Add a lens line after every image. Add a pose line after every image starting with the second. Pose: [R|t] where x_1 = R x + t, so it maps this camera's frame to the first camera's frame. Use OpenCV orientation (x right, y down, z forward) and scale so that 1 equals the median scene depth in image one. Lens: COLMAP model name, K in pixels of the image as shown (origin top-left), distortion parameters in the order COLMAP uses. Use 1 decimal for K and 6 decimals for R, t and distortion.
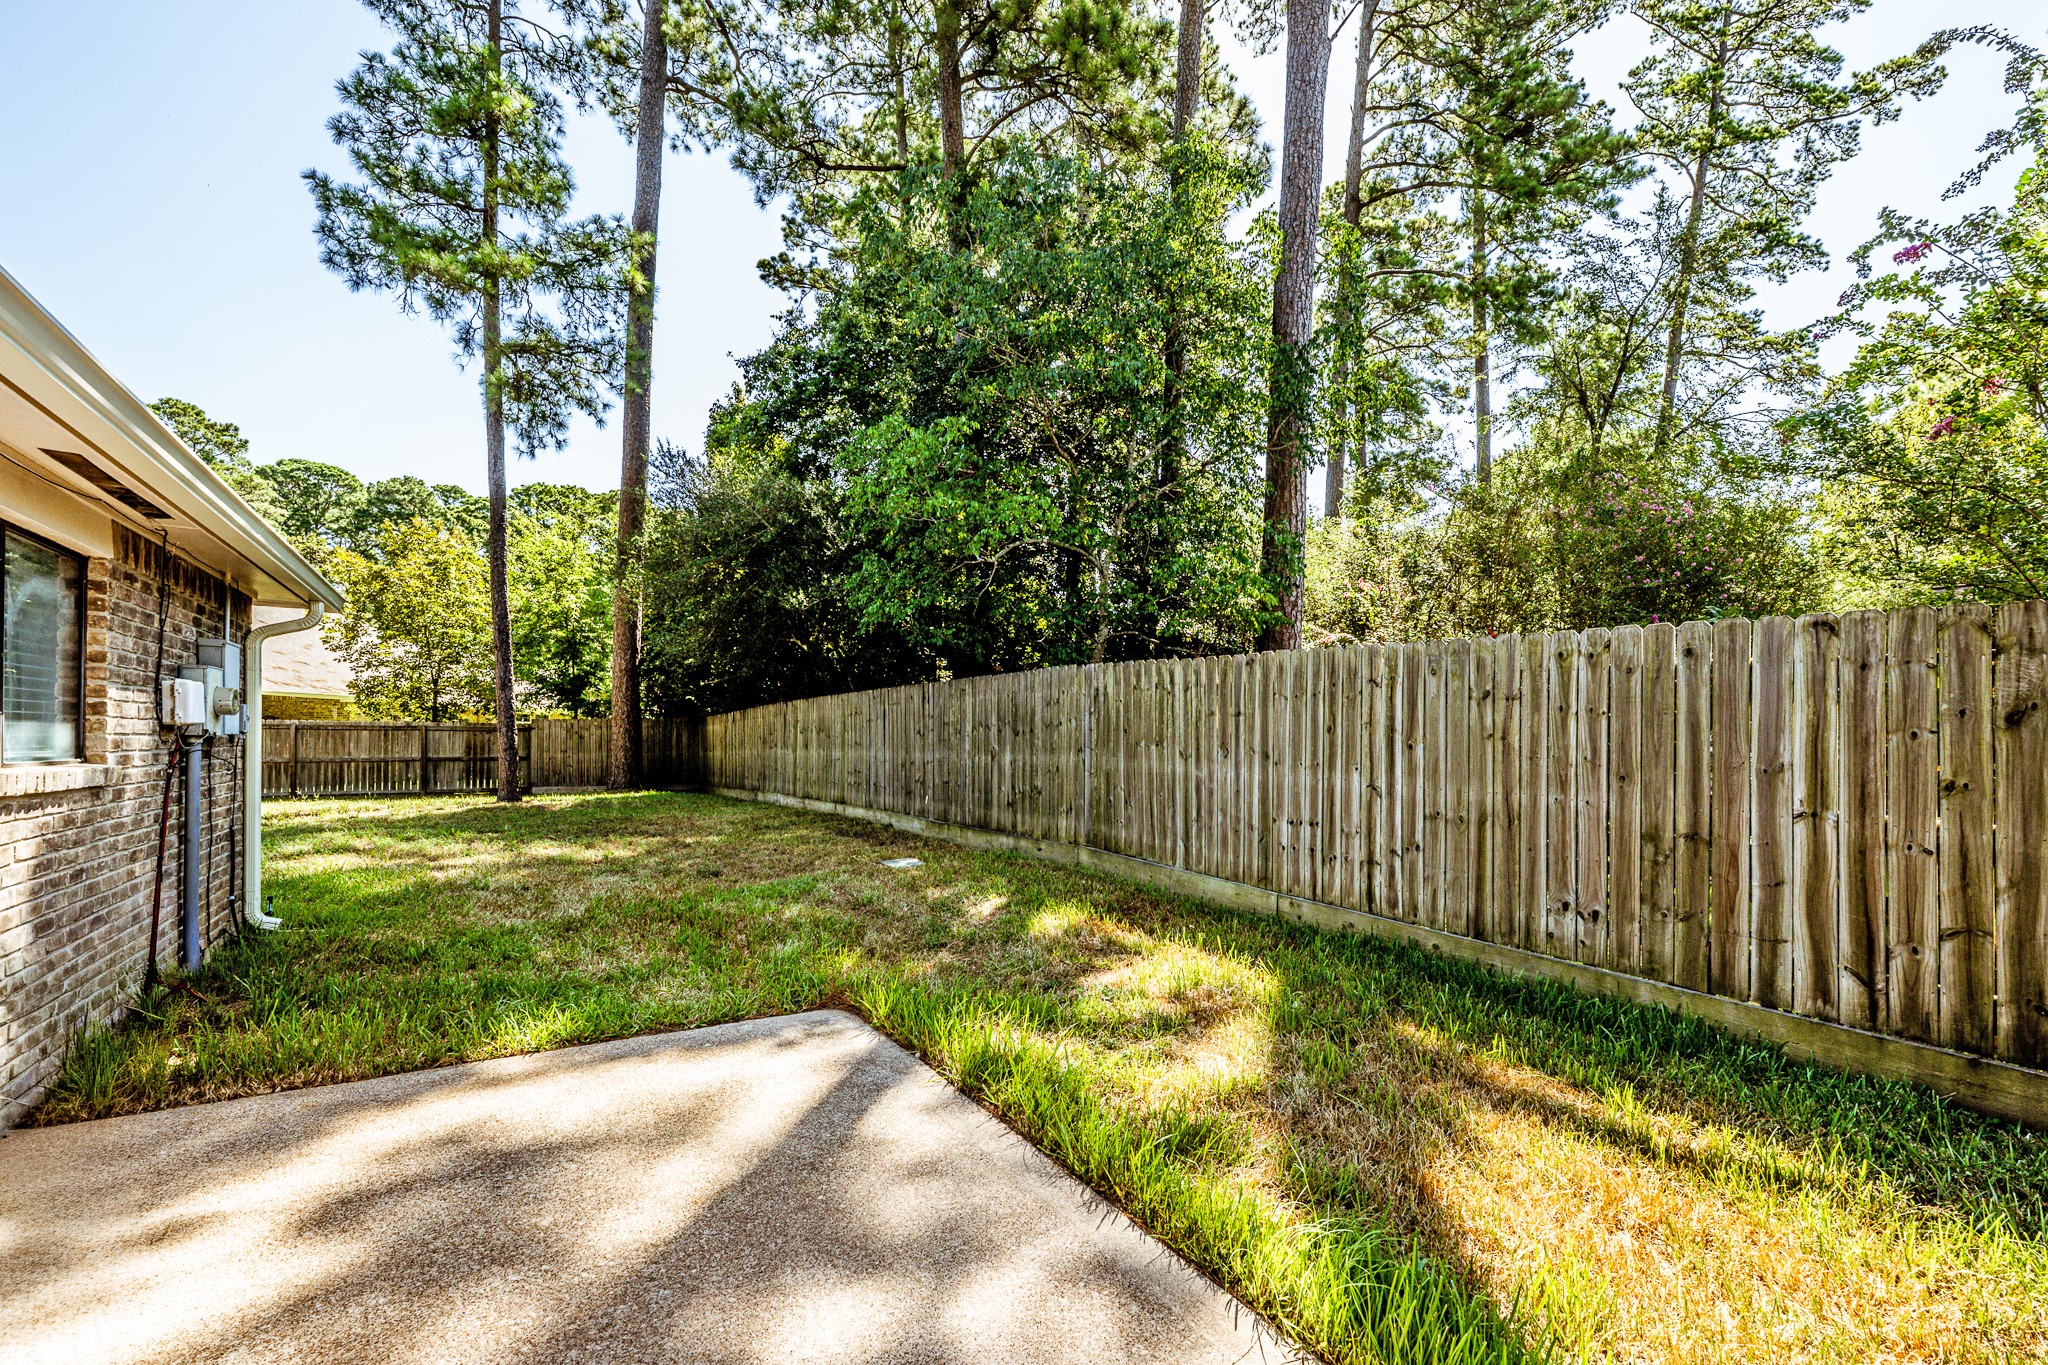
lens RADIAL K [[861.1, 0, 1023.8], [0, 861.1, 736.9], [0, 0, 1]] dist [0.000195, 0.000061]
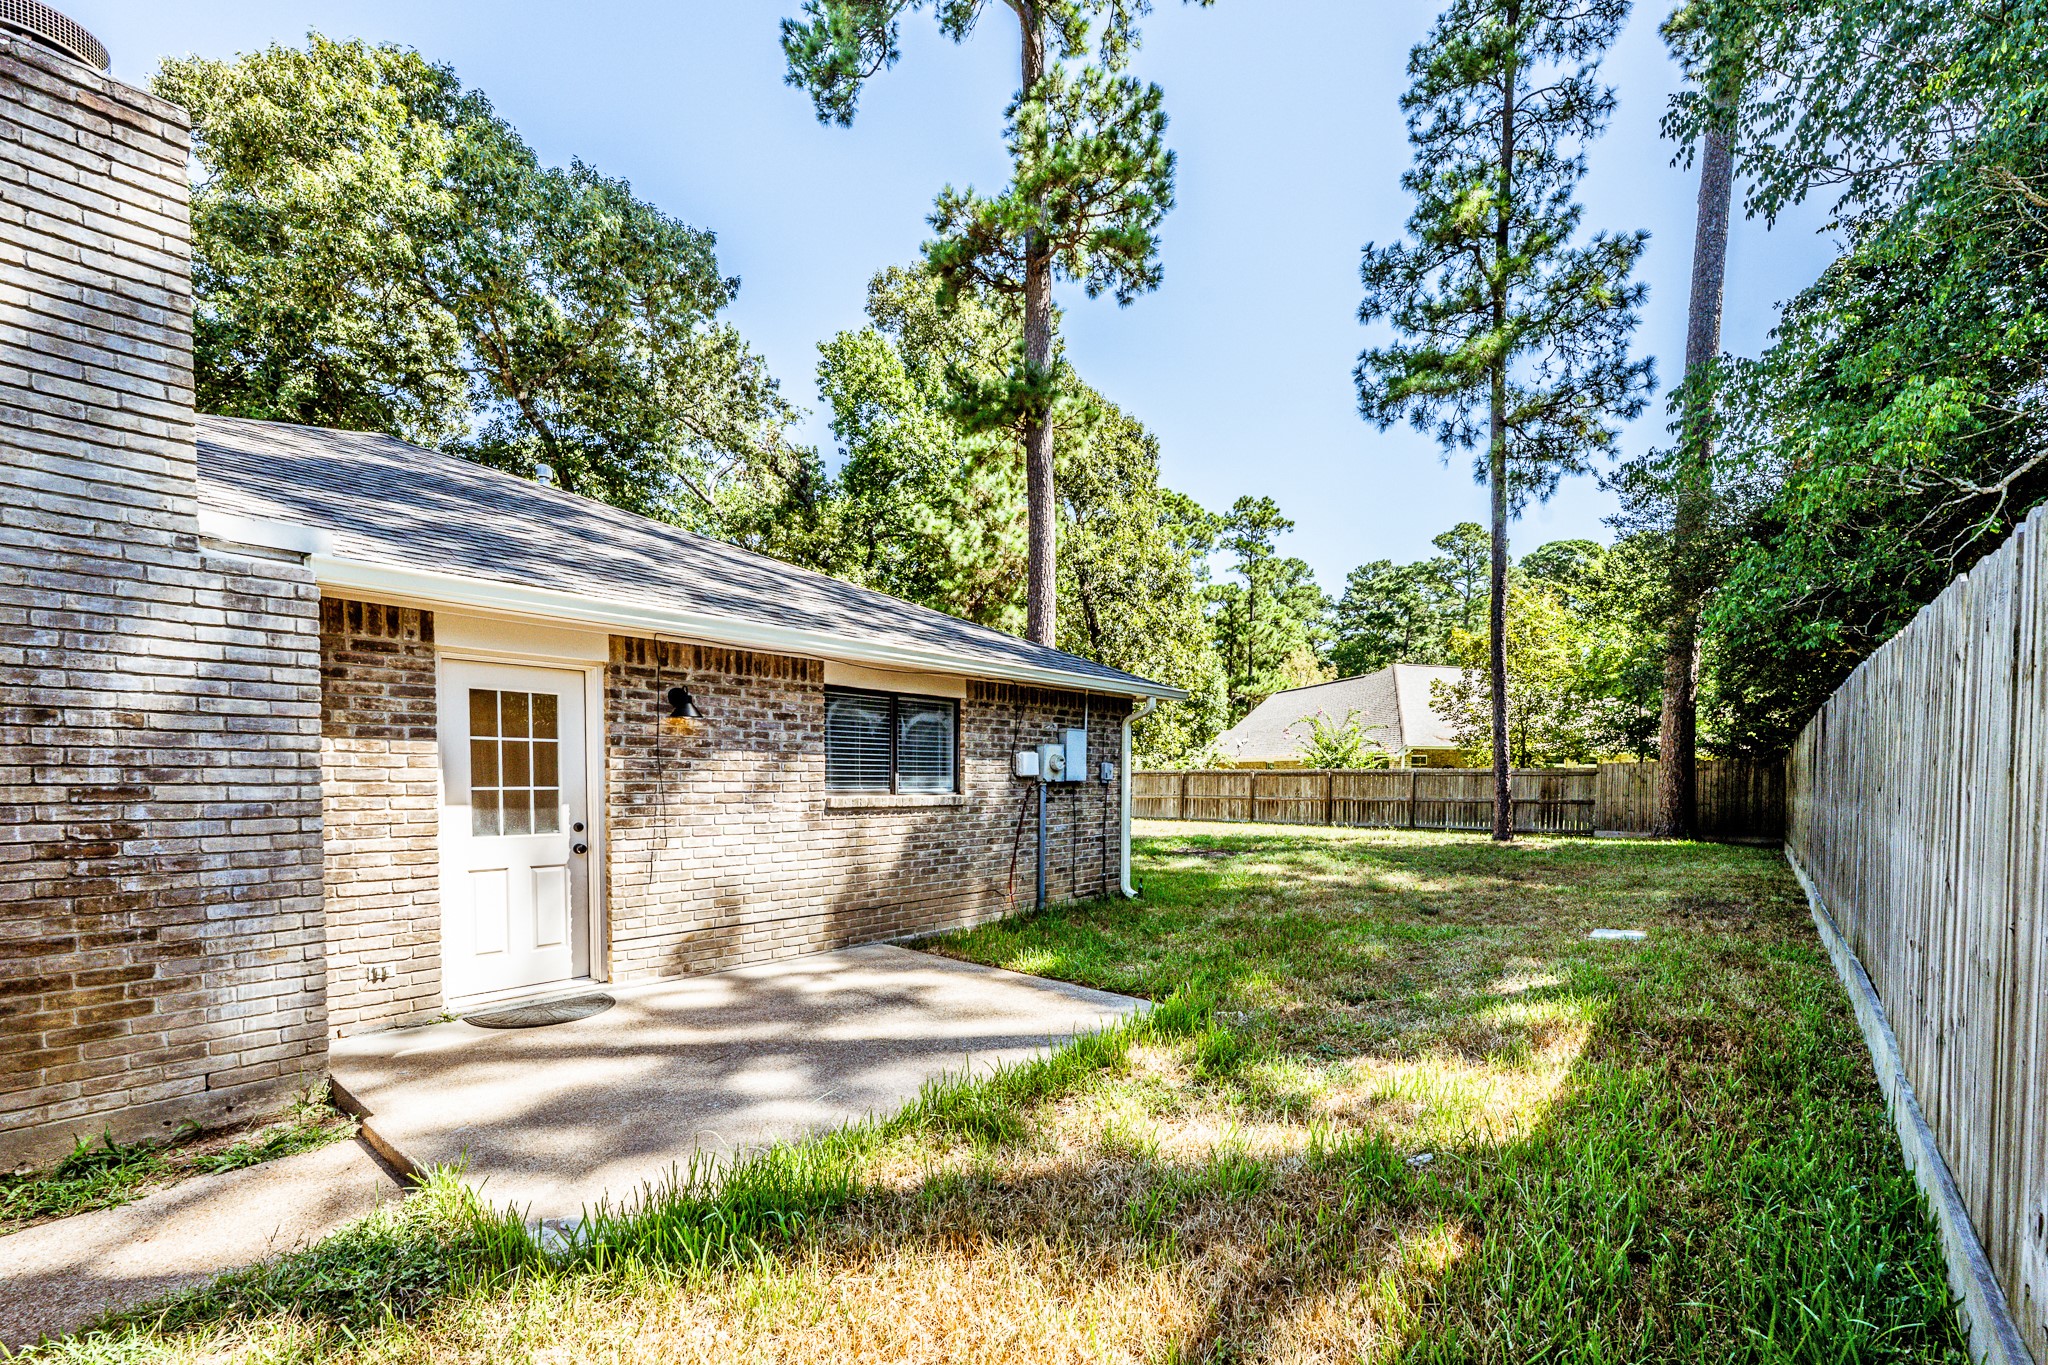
lens RADIAL K [[835.6, 0, 1071.4], [0, 835.6, 812.1], [0, 0, 1]] dist [0.001185, 0.000029]
pose [[0.328587, 0.032025, -0.943931, 0.258692], [0.003287, 0.999380, 0.035050, 0.000147], [0.944468, -0.014619, 0.328278, 0.149685]]
